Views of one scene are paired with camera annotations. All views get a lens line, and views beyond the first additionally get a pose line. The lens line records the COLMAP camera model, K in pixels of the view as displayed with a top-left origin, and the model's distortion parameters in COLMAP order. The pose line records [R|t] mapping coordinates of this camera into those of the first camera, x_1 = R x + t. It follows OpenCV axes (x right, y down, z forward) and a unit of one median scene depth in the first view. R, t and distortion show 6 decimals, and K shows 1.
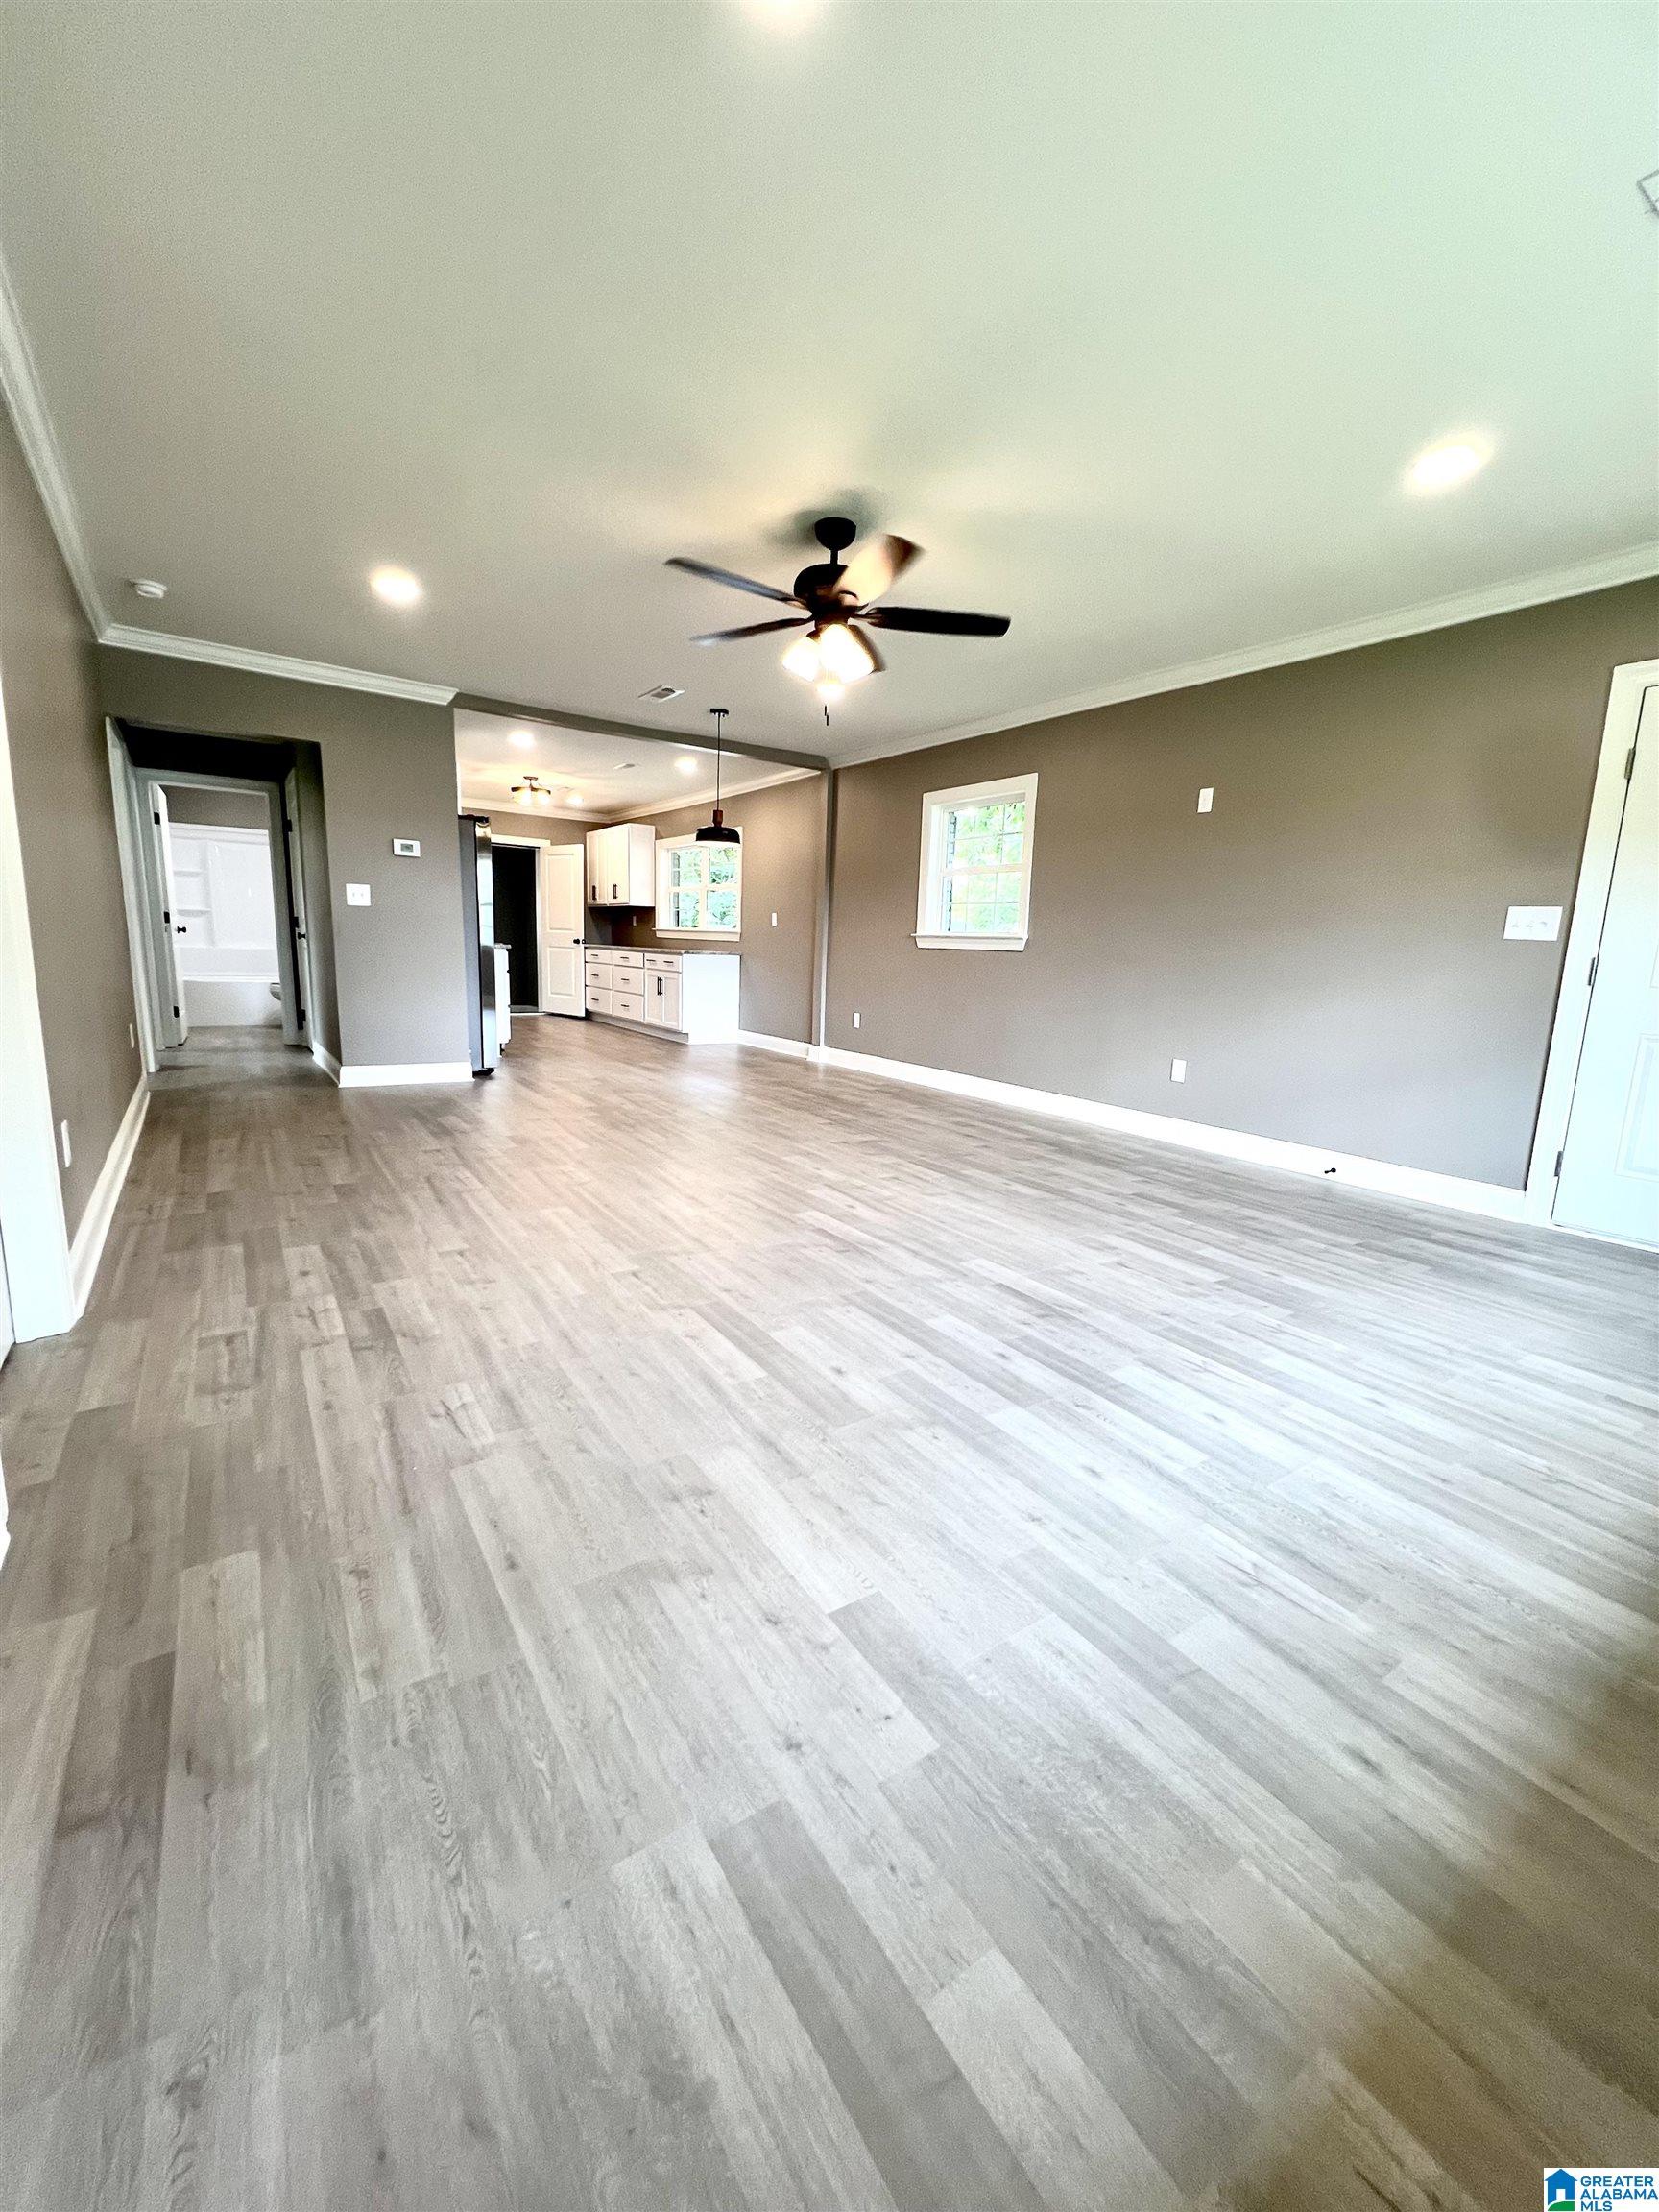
lens RADIAL K [[902.3, 0, 824.3], [0, 902.3, 1109.2], [0, 0, 1]] dist [-0.000945, -0.000142]
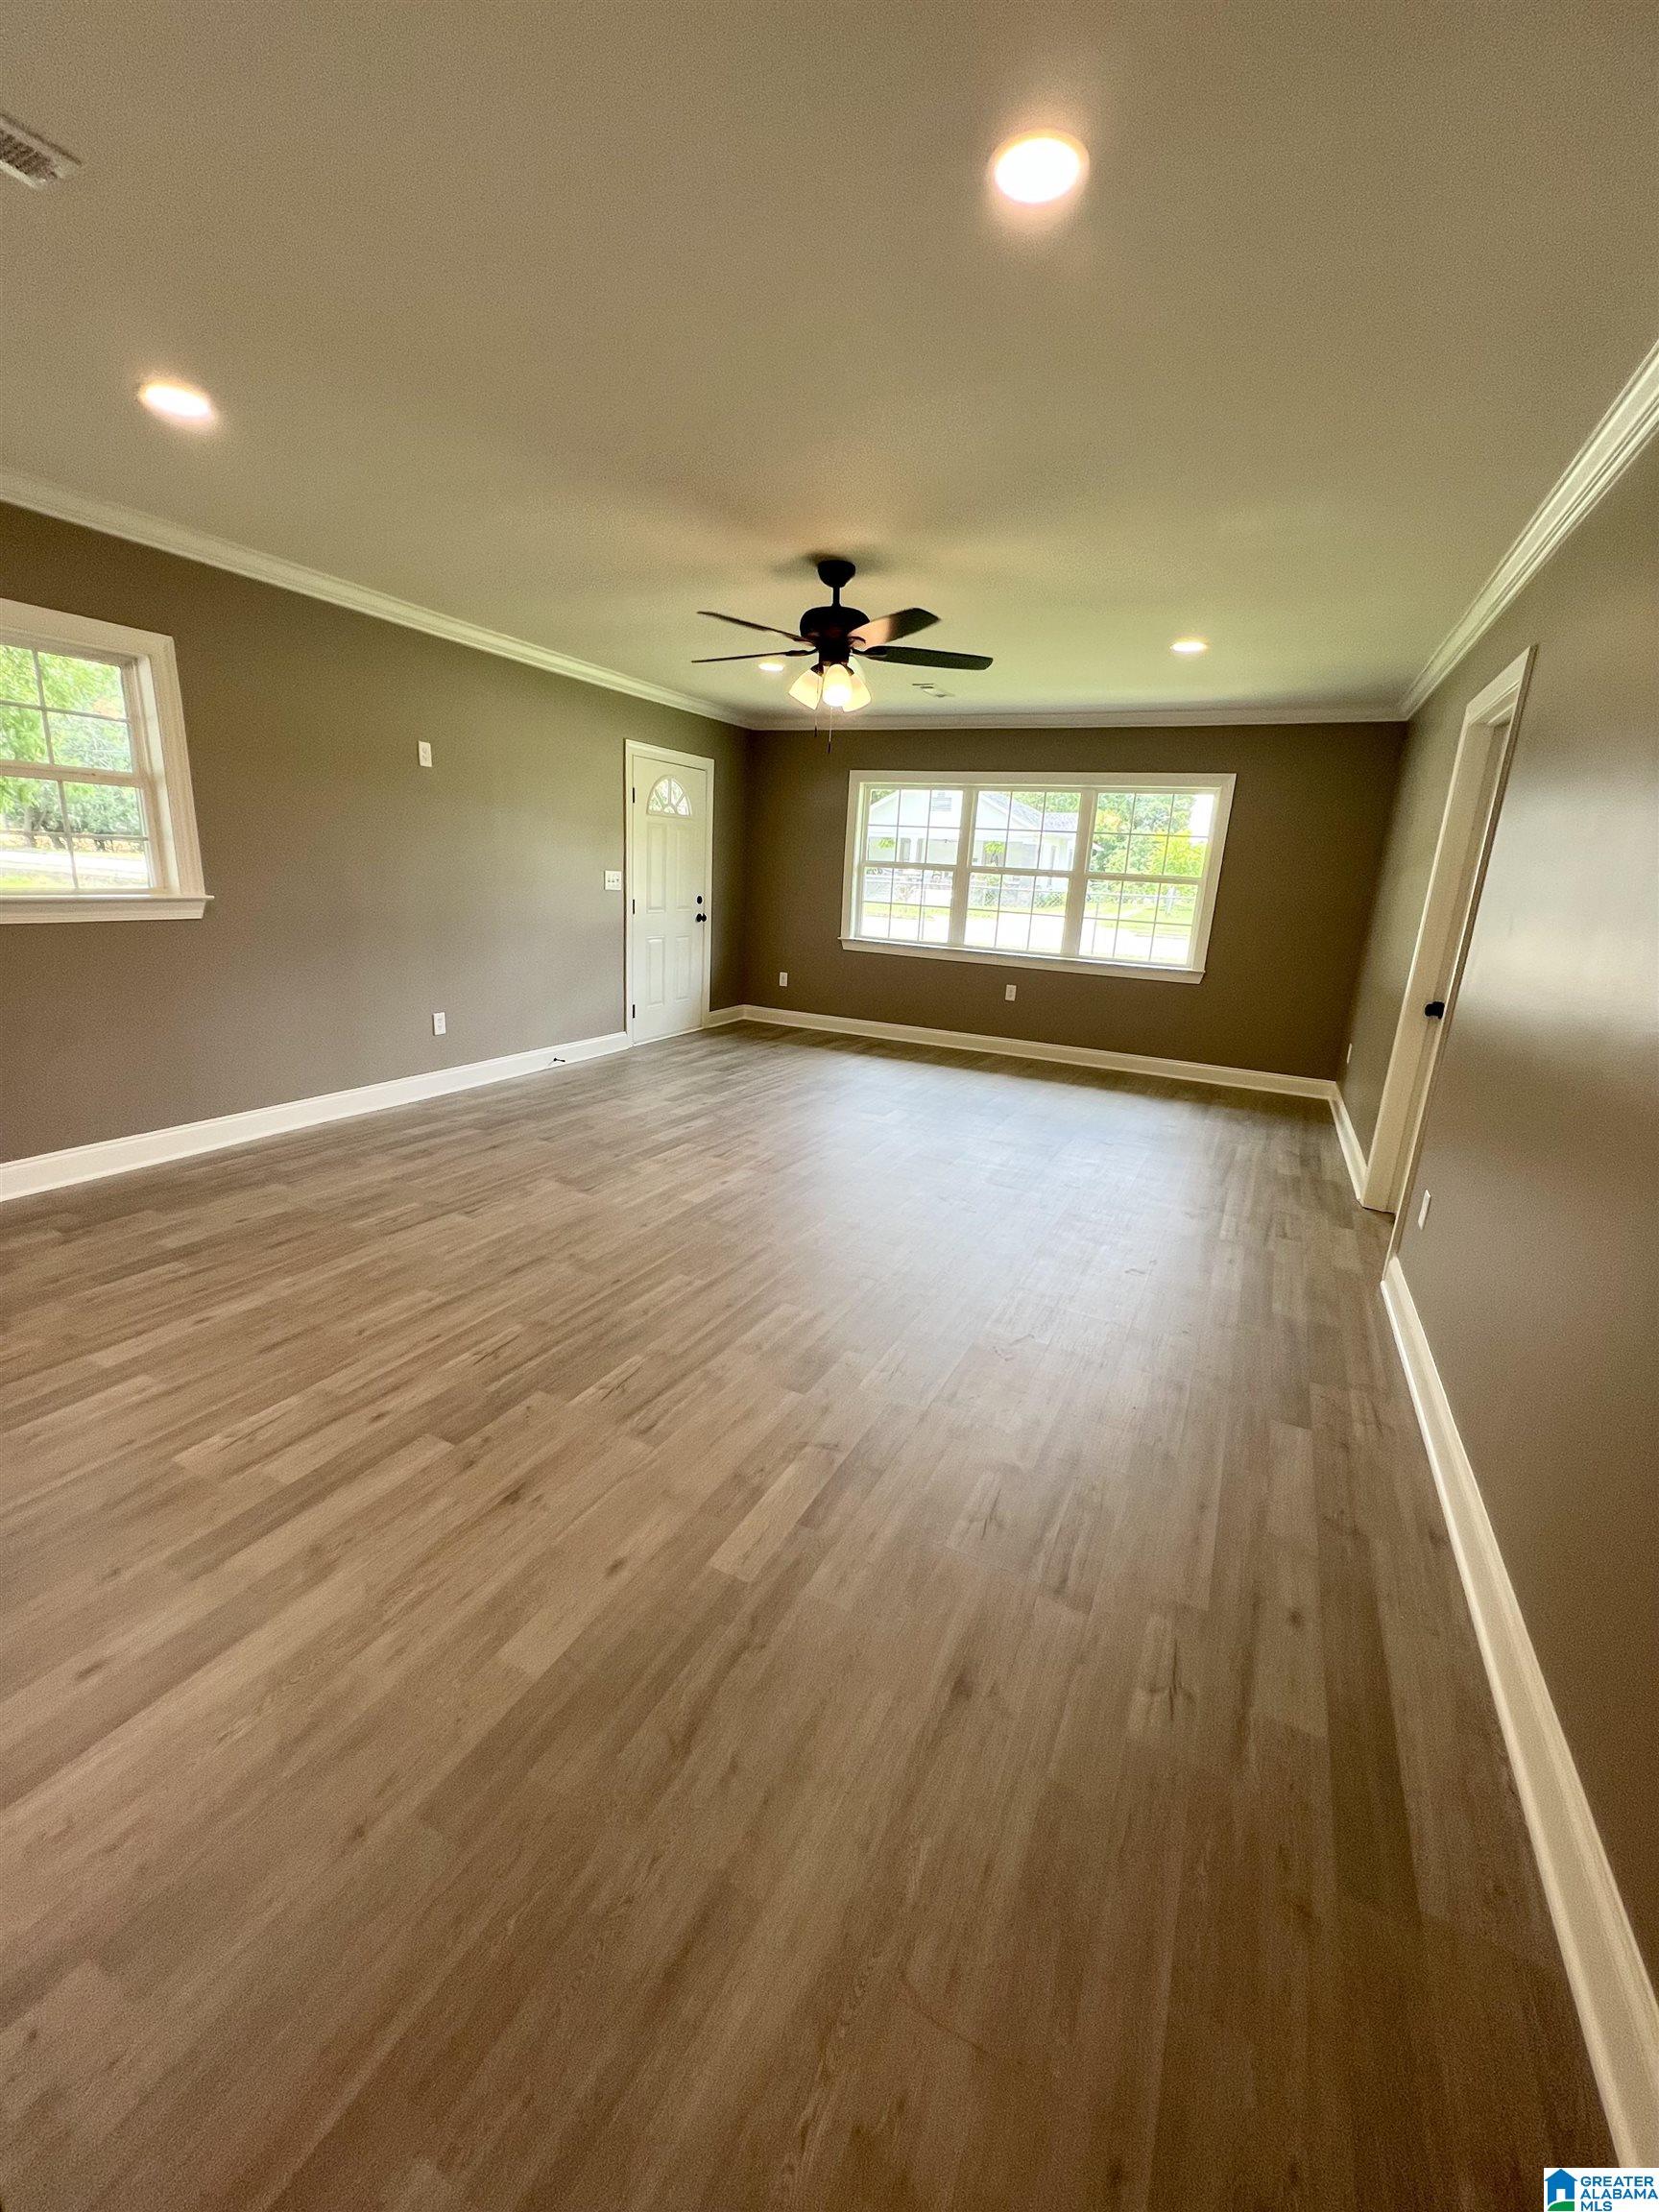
lens RADIAL K [[902.3, 0, 824.3], [0, 902.3, 1109.2], [0, 0, 1]] dist [-0.000945, -0.000142]
pose [[-0.500730, -0.290707, 0.815328, -0.962343], [0.072742, 0.924454, 0.374290, -0.419593], [-0.862542, 0.246727, -0.441755, 1.524421]]
